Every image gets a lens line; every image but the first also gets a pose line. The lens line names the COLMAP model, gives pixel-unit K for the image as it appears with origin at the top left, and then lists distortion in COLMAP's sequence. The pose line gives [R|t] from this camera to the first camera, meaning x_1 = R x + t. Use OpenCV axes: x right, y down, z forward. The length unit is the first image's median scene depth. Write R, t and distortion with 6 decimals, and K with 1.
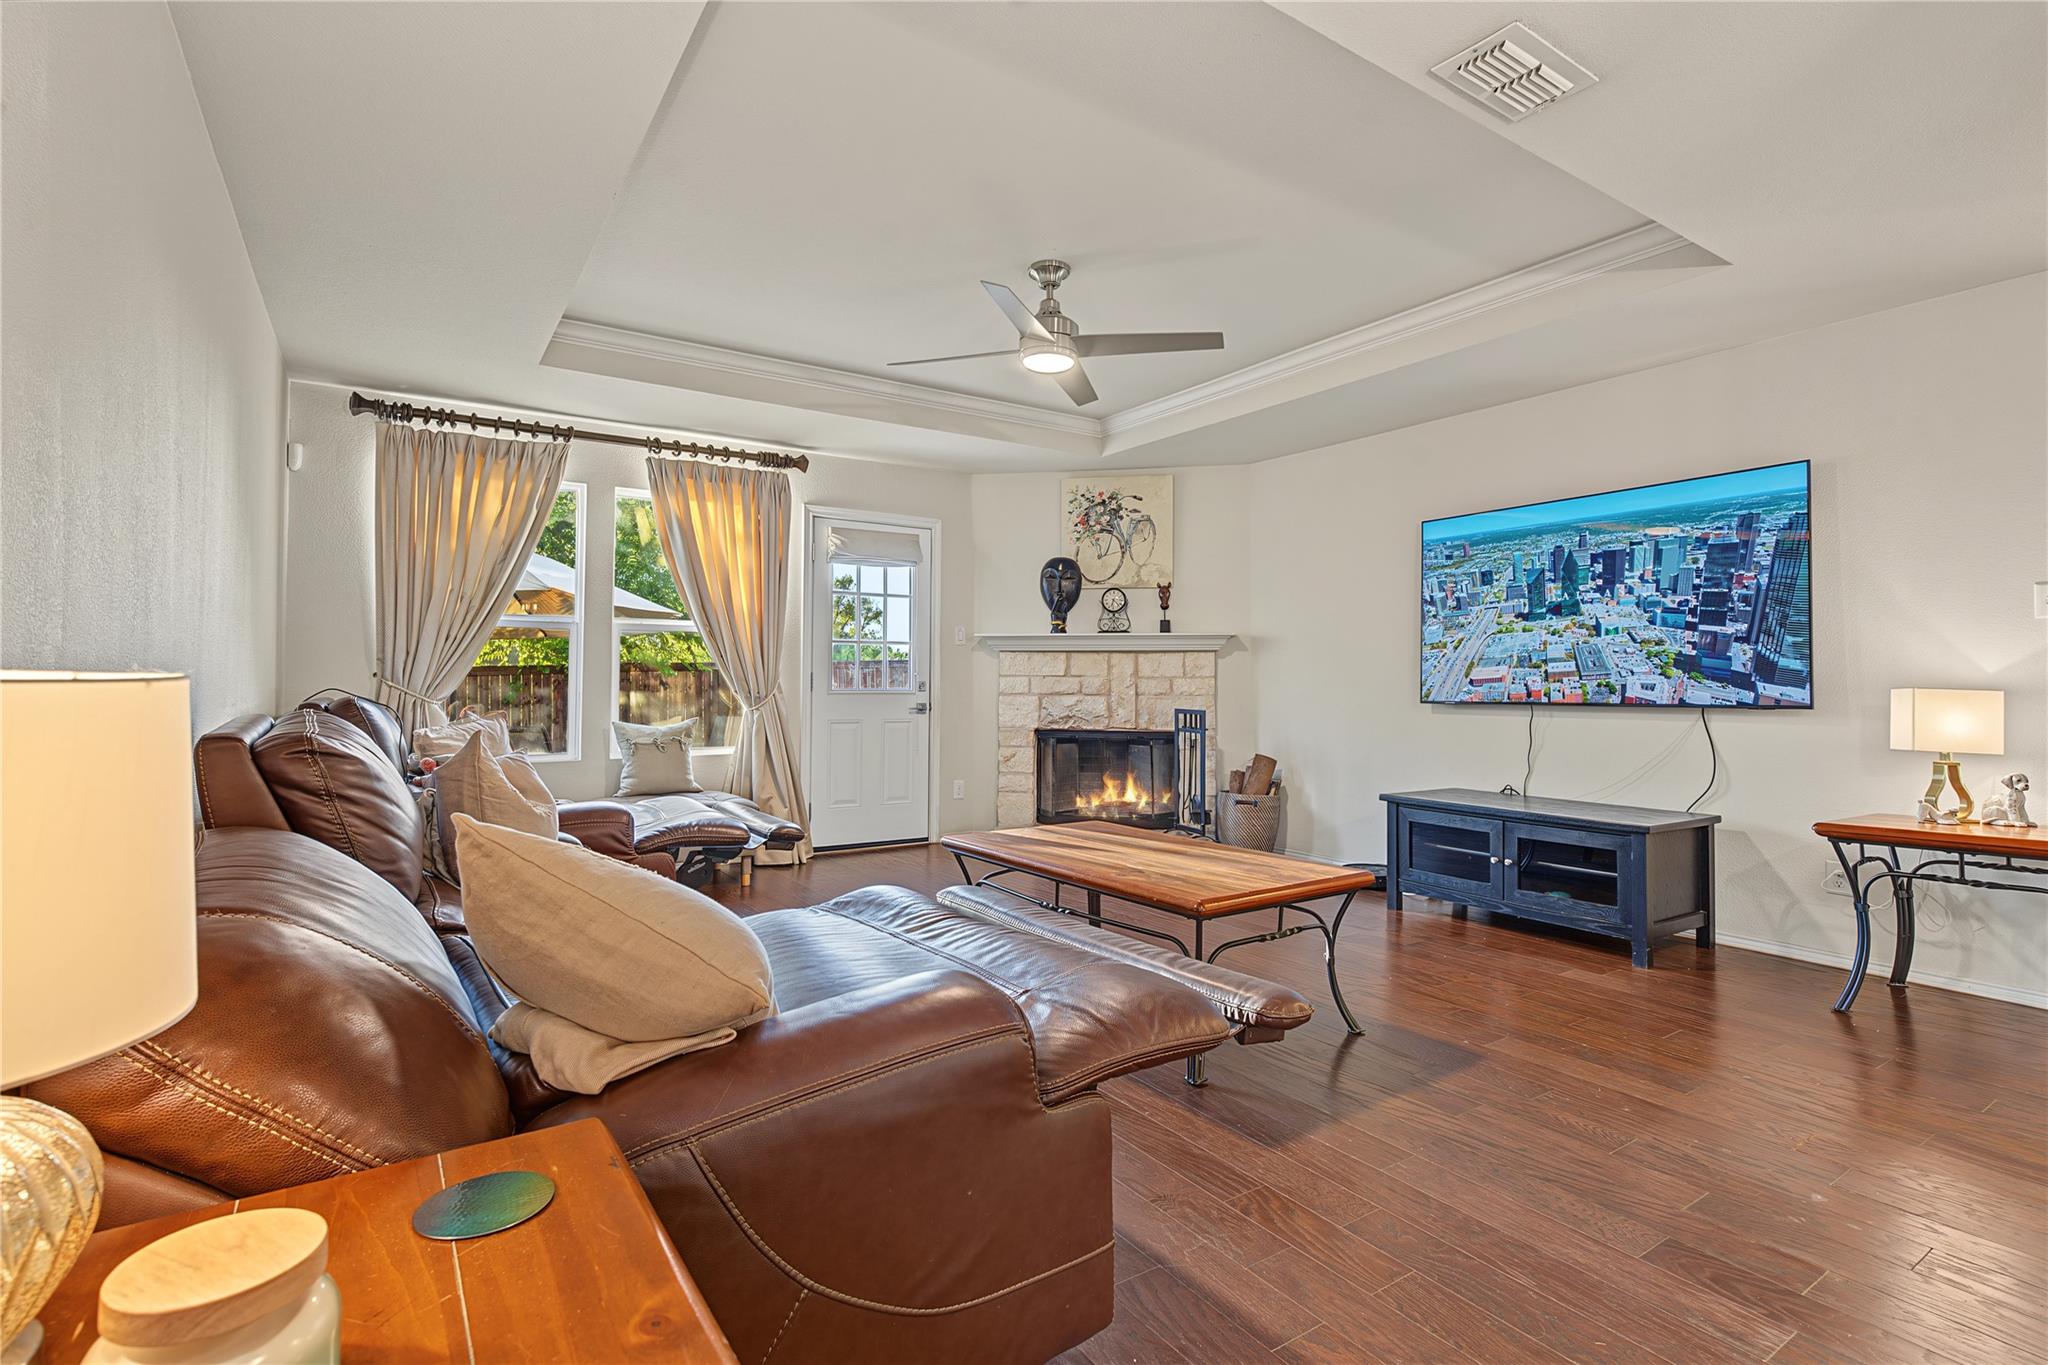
lens RADIAL K [[979.1, 0, 1015.5], [0, 979.1, 669.2], [0, 0, 1]] dist [-0.006002, 0.001512]
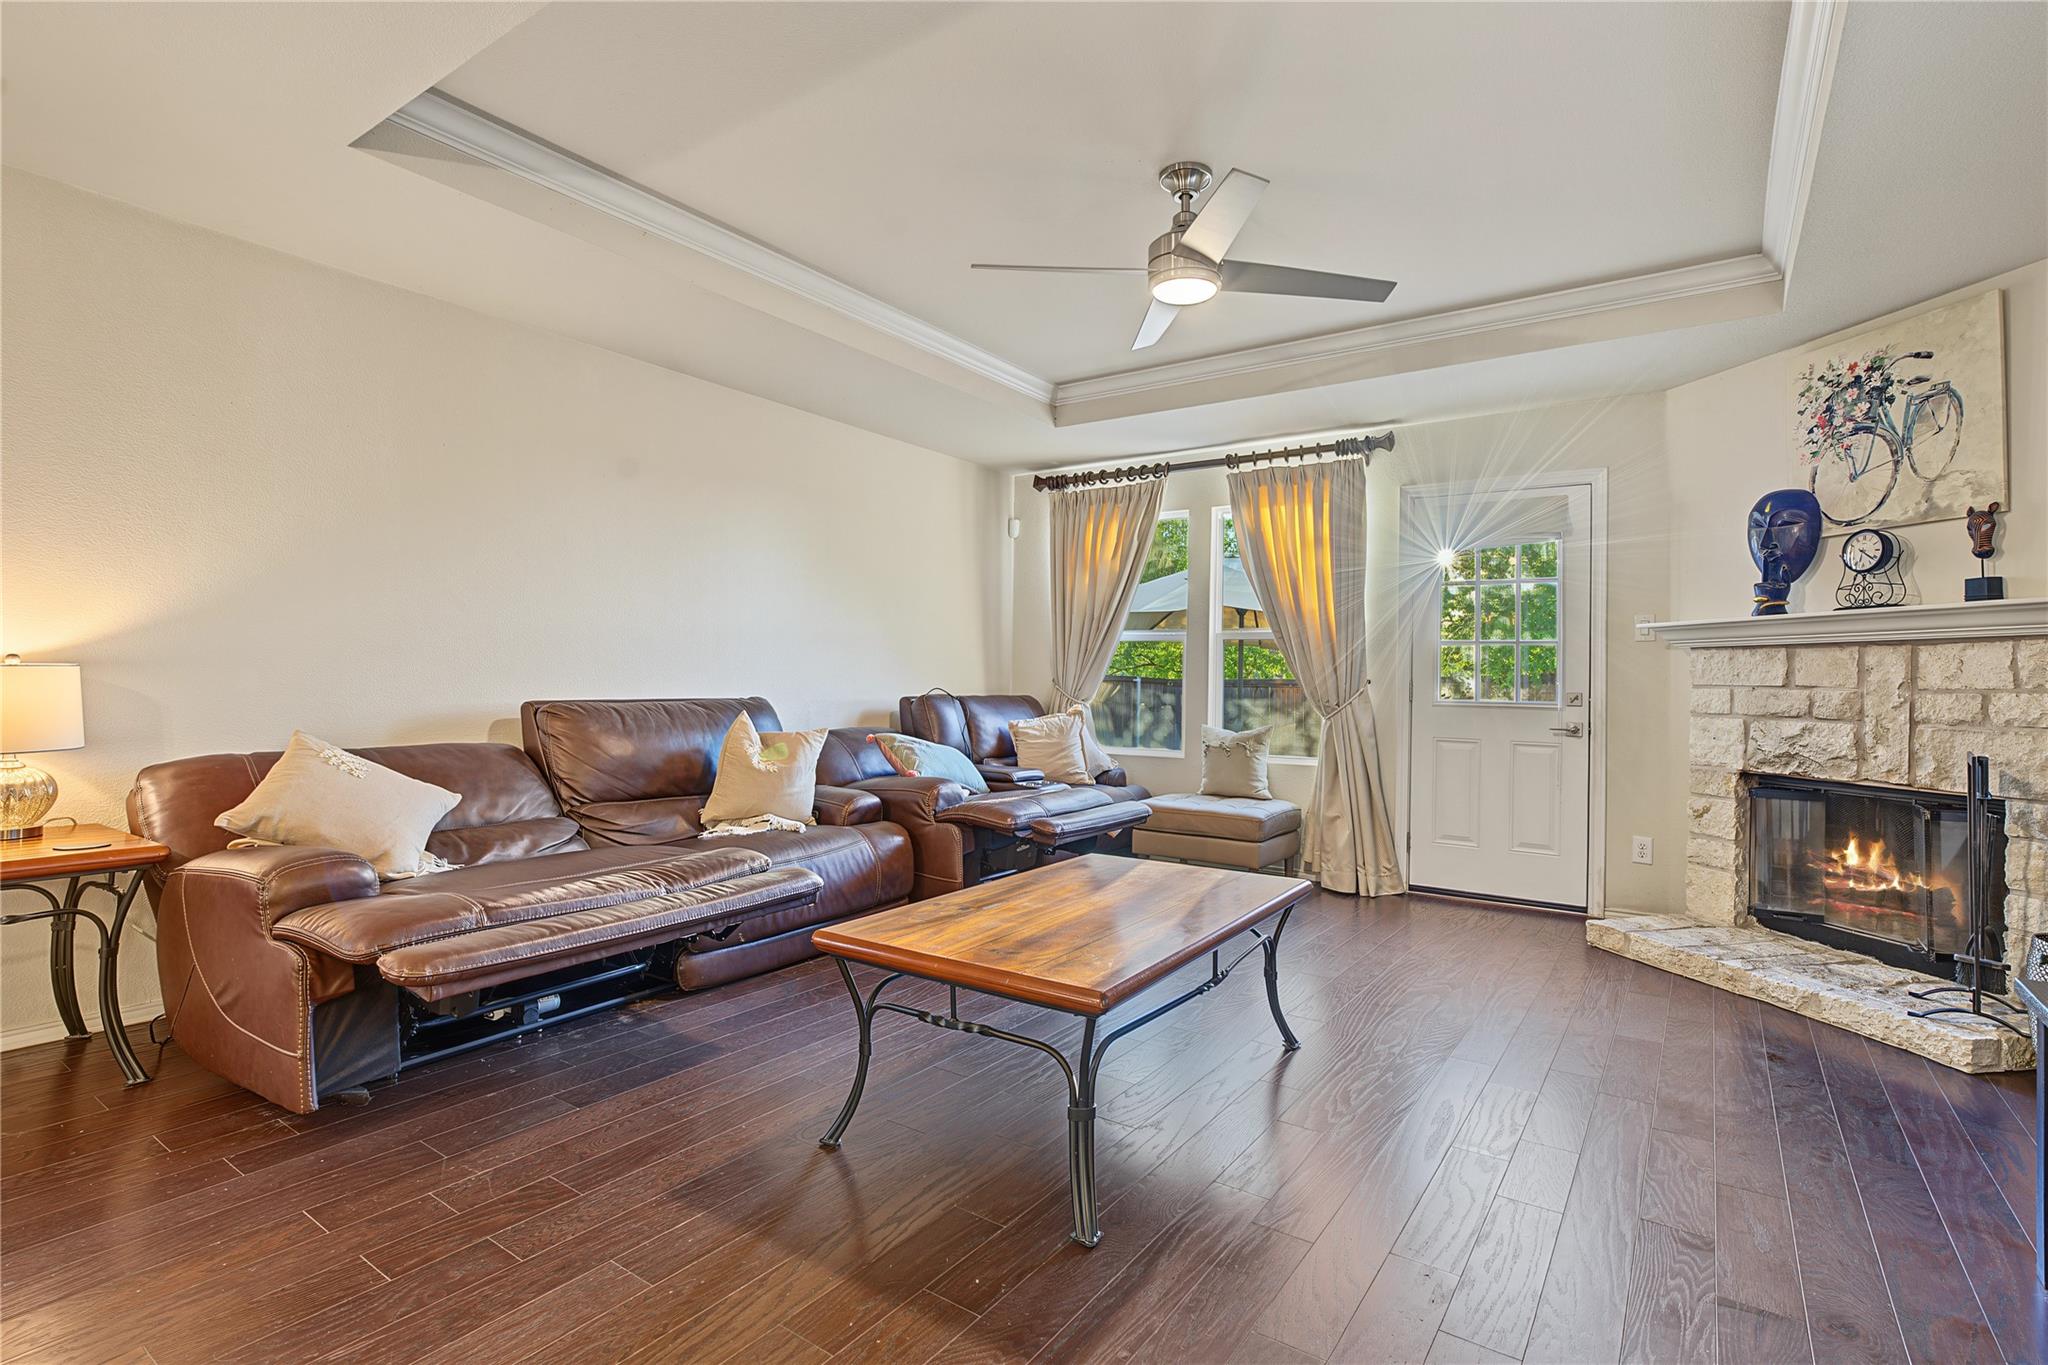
lens RADIAL K [[979.1, 0, 1019.2], [0, 979.1, 660.9], [0, 0, 1]] dist [-0.006002, 0.001512]
pose [[0.368285, -0.019491, -0.929509, 0.513455], [-0.006432, 0.999703, -0.023512, 0.009703], [0.929691, 0.014638, 0.368050, 0.407551]]
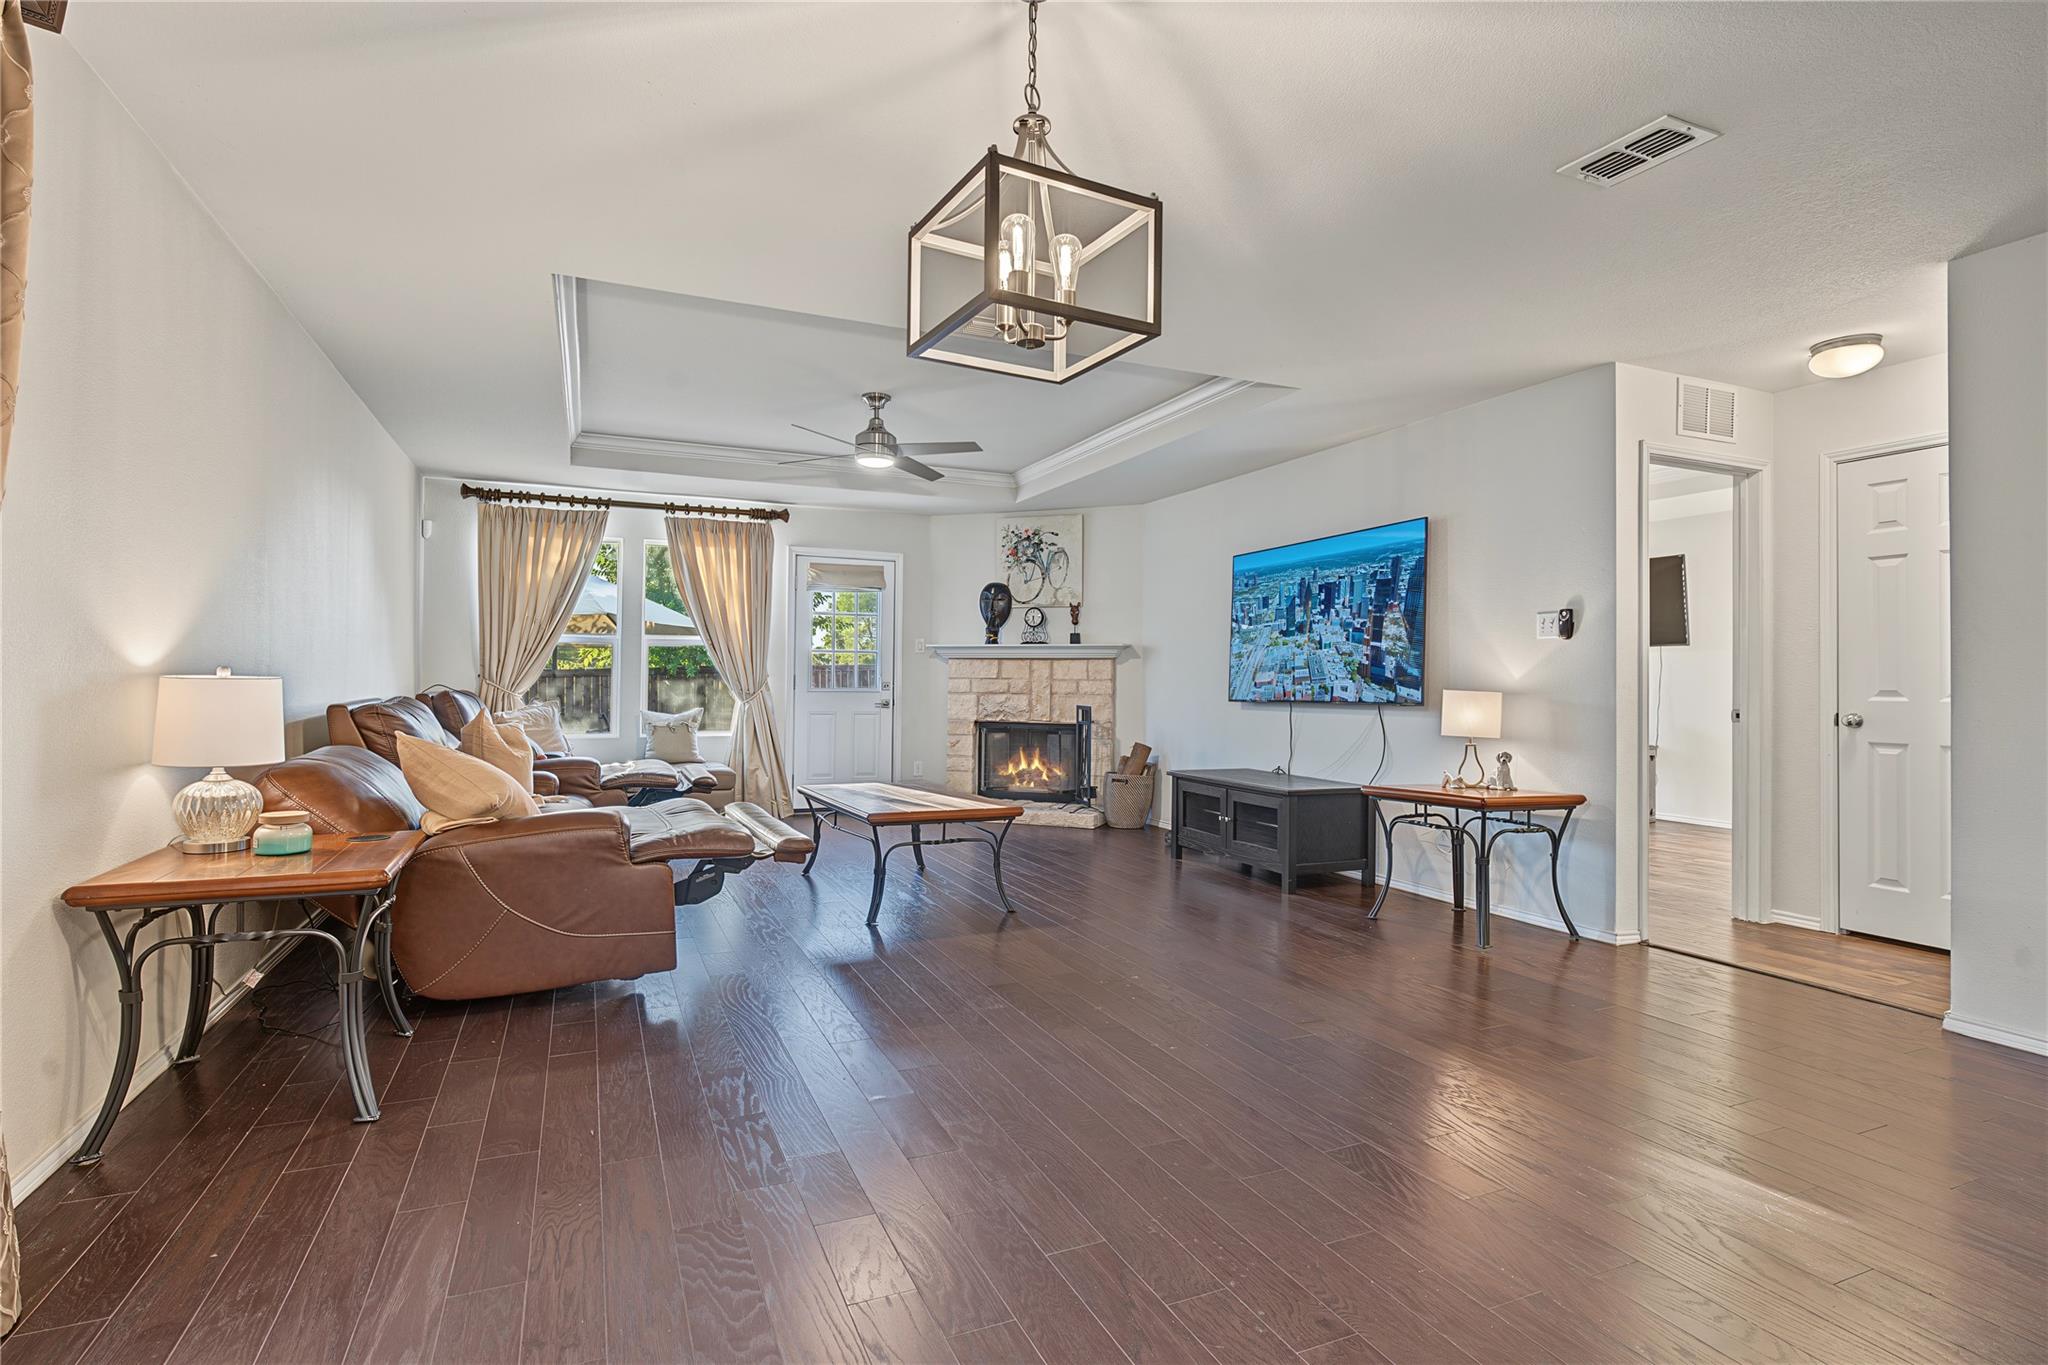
lens RADIAL K [[1025.9, 0, 1017.0], [0, 1025.9, 676.9], [0, 0, 1]] dist [-0.003795, -0.000696]
pose [[0.985112, 0.003407, -0.171880, 0.353811], [-0.002373, 0.999978, 0.006224, -0.003841], [0.171897, -0.005723, 0.985098, -0.326173]]
